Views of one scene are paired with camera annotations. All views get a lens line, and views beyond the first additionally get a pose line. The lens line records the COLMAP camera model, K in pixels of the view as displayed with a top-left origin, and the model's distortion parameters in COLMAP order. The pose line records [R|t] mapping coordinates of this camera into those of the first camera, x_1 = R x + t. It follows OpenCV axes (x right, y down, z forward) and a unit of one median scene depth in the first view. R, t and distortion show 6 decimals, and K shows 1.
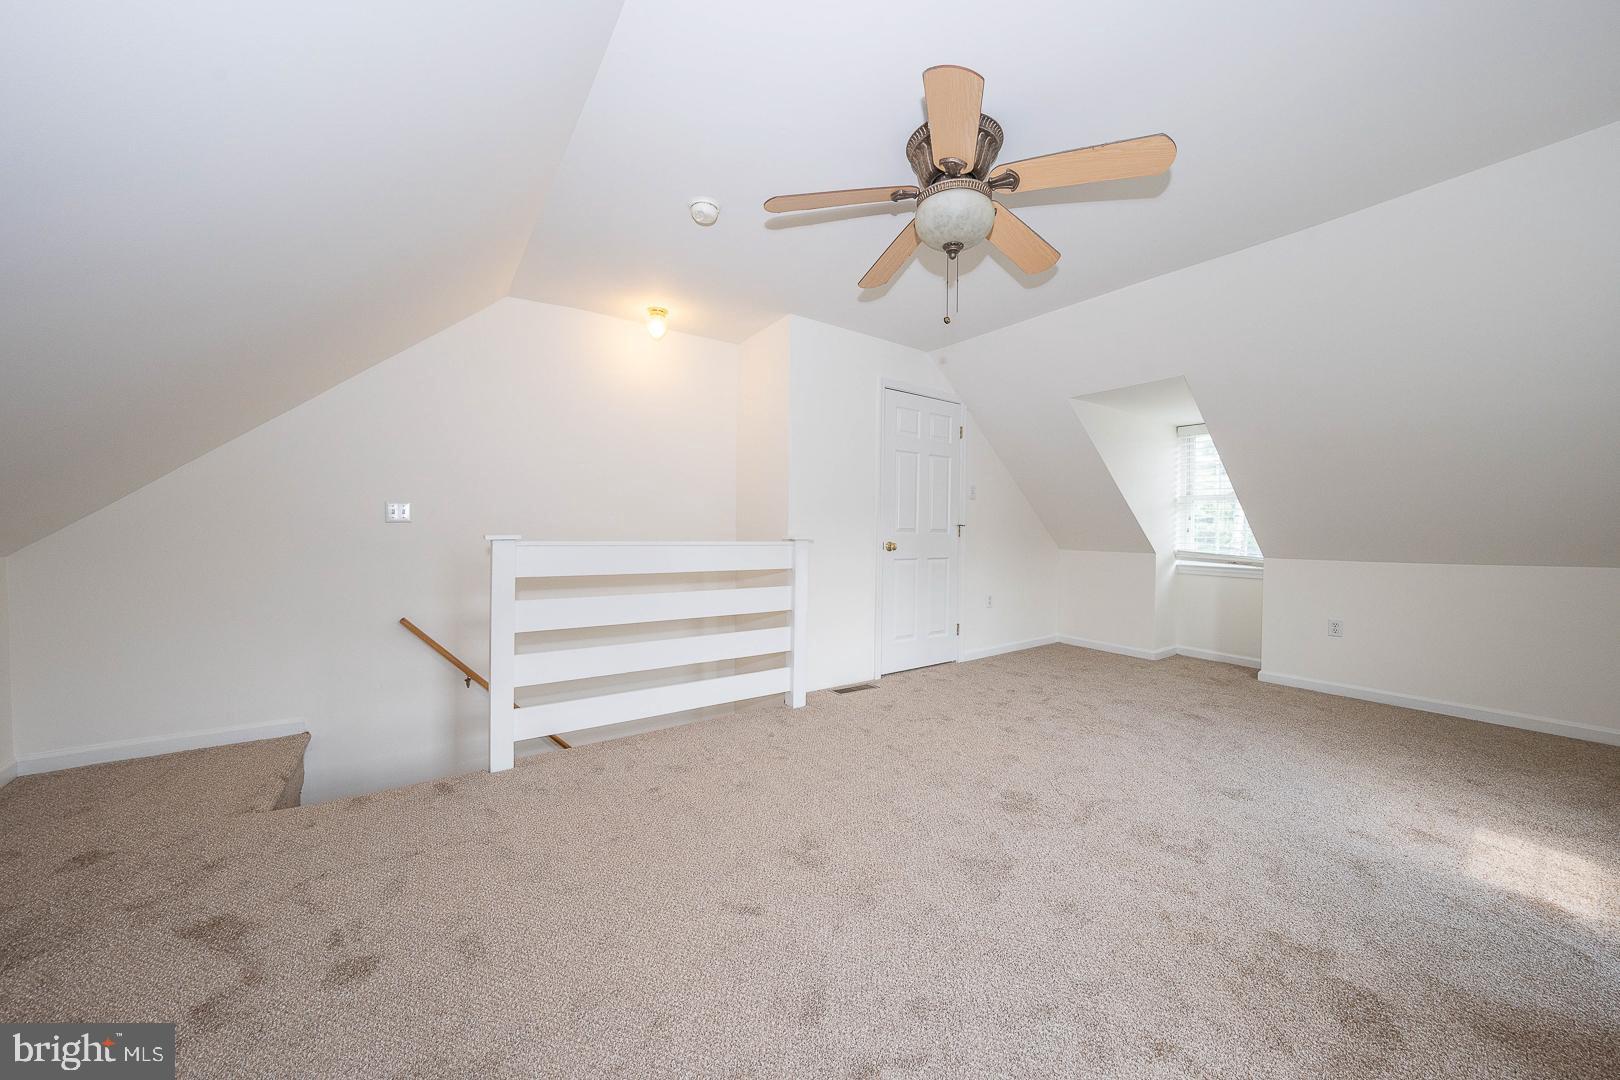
lens RADIAL K [[558.7, 0, 809.6], [0, 558.7, 535.7], [0, 0, 1]] dist [-0.023501, 0.005288]
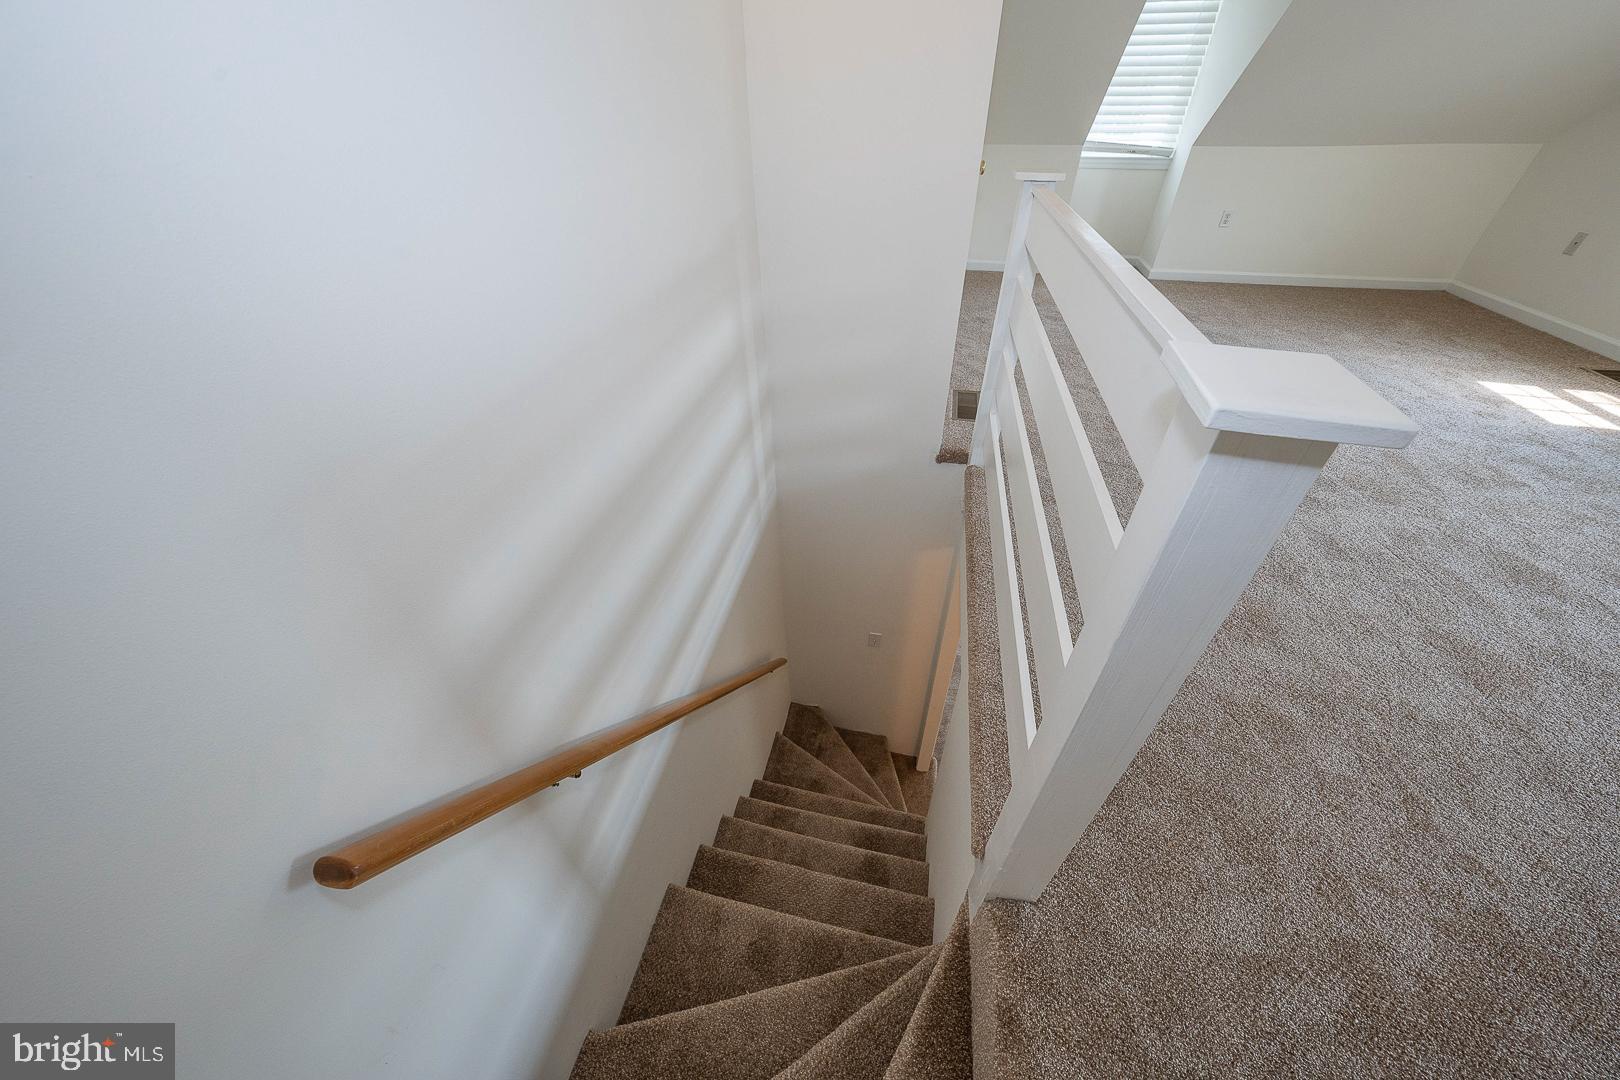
lens RADIAL K [[558.9, 0, 812.6], [0, 558.9, 536.5], [0, 0, 1]] dist [-0.021887, 0.005912]
pose [[0.729795, -0.449502, 0.515119, -0.463587], [0.035012, 0.777050, 0.628464, -0.055322], [-0.682769, -0.440615, 0.582825, 0.552401]]
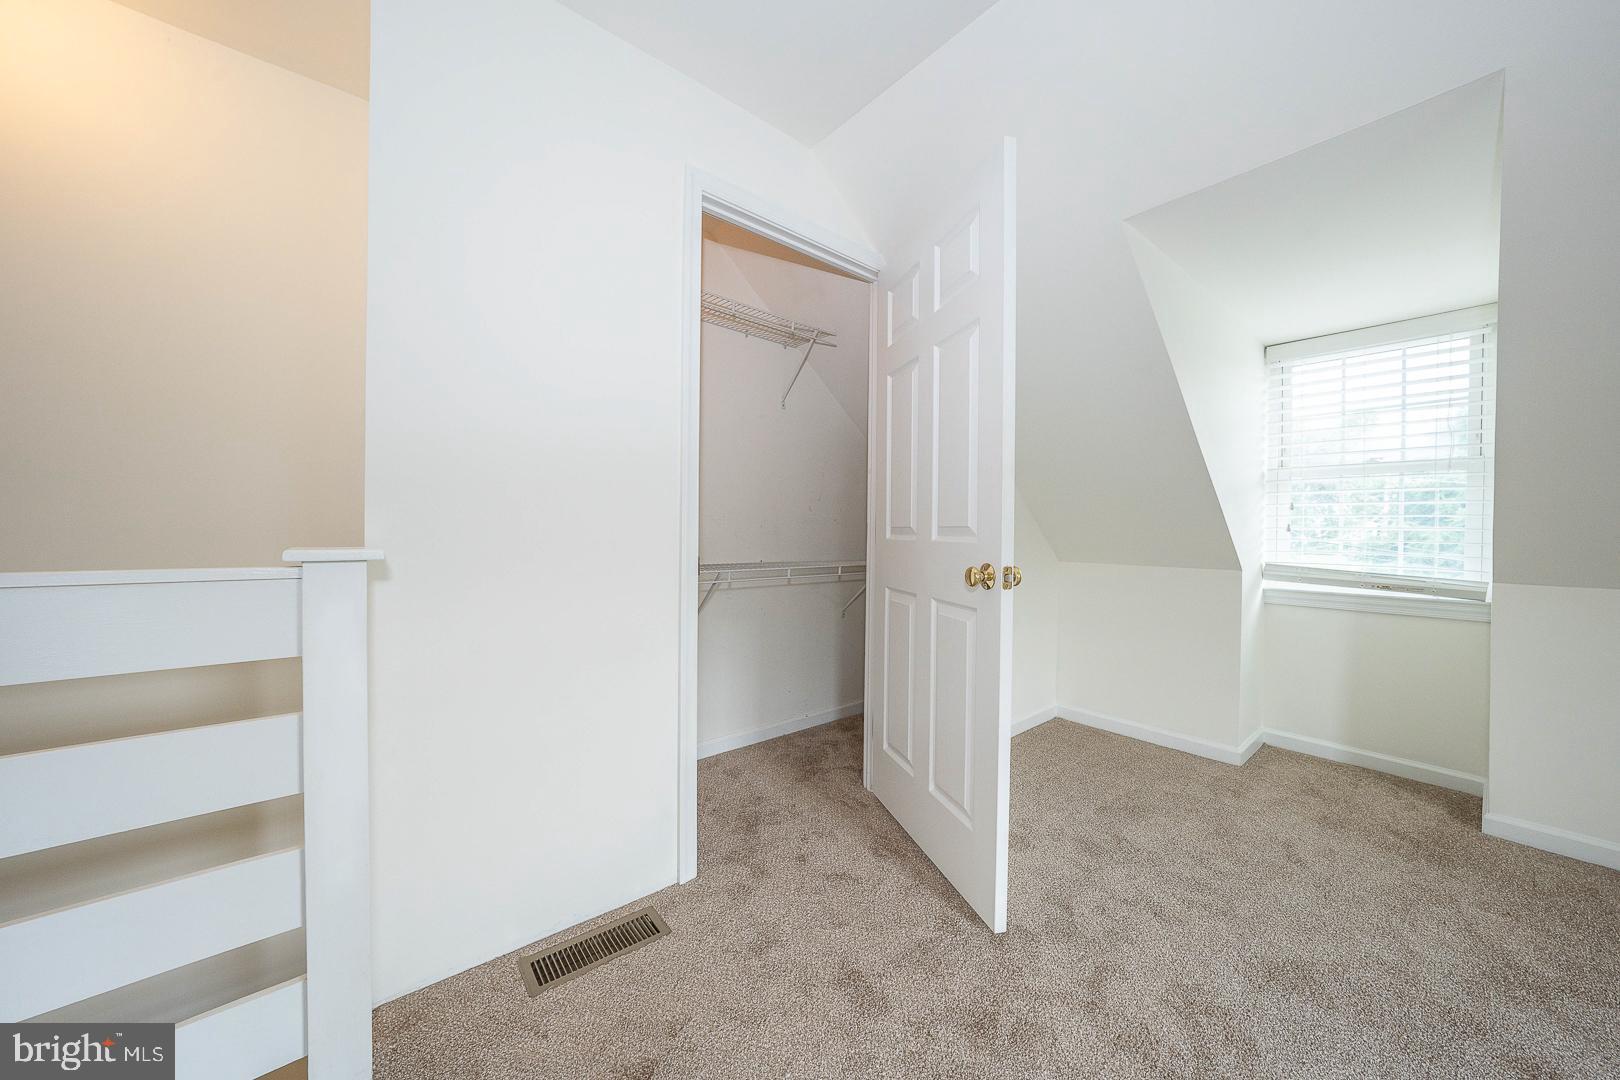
lens RADIAL K [[558.9, 0, 812.6], [0, 558.9, 536.5], [0, 0, 1]] dist [-0.021887, 0.005912]
pose [[0.996525, -0.008434, 0.082870, 0.173495], [0.009051, 0.999934, -0.007077, -0.001955], [-0.082805, 0.007803, 0.996535, 0.536567]]
